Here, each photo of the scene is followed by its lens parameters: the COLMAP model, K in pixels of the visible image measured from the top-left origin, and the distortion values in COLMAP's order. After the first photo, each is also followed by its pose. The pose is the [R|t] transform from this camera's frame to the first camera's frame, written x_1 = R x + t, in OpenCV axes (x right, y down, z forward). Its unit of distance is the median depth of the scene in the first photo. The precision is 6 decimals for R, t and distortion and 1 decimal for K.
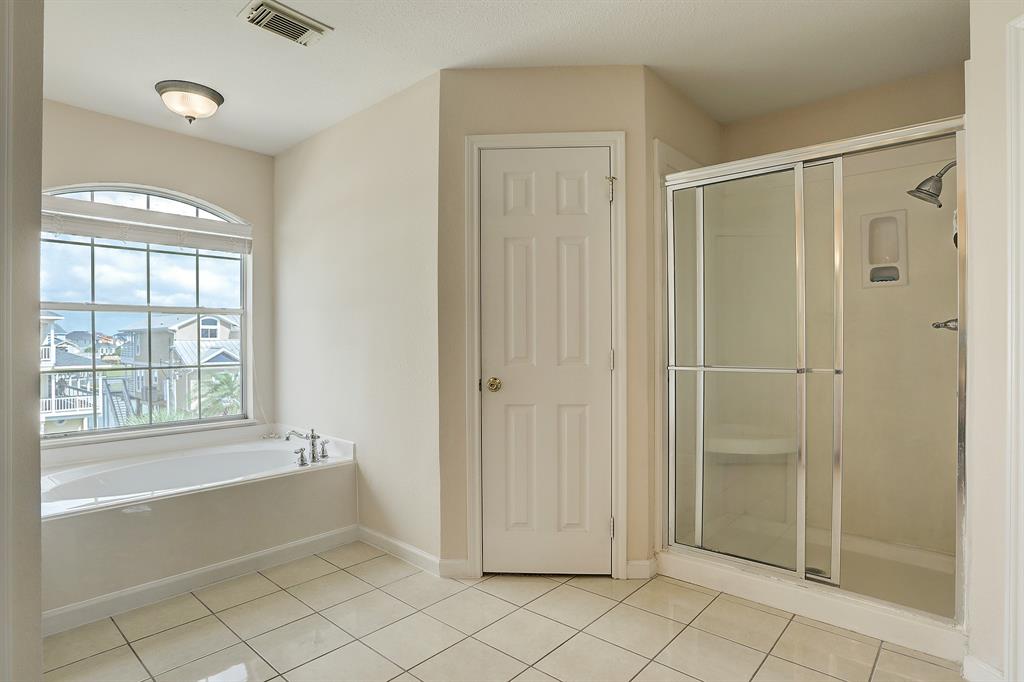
lens RADIAL K [[548.3, 0, 524.2], [0, 548.3, 343.4], [0, 0, 1]] dist [-0.084747, 0.033172]
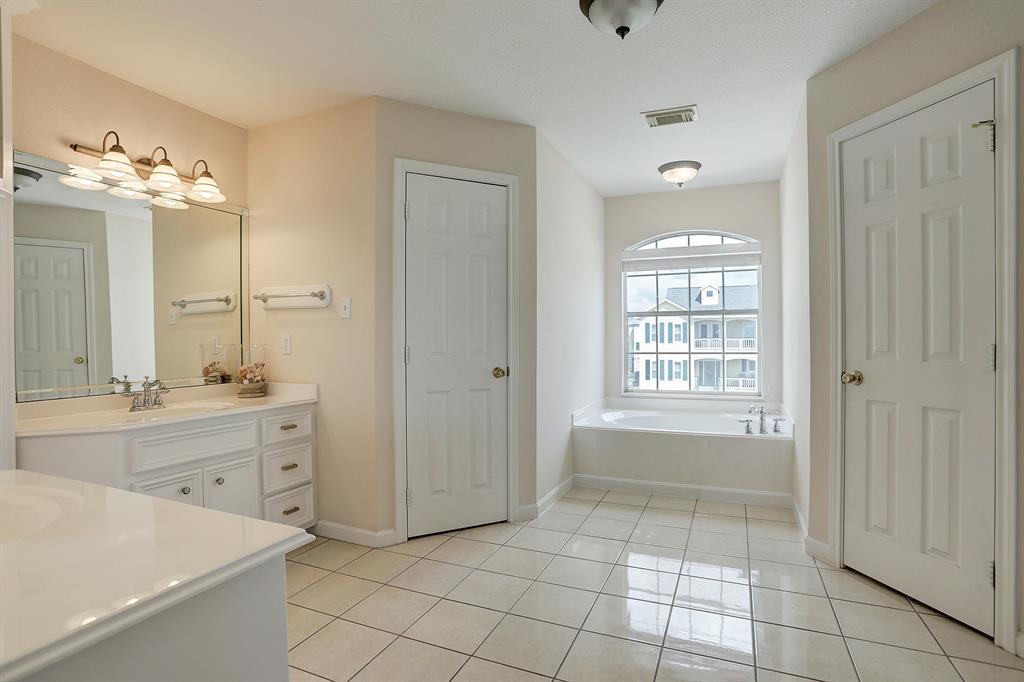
lens RADIAL K [[502.1, 0, 509.0], [0, 502.1, 343.2], [0, 0, 1]] dist [-0.067096, 0.024813]
pose [[0.294417, 0.012308, -0.955598, 0.598703], [-0.005264, 0.999923, 0.011257, 0.006946], [0.955662, 0.001716, 0.294459, 0.143721]]
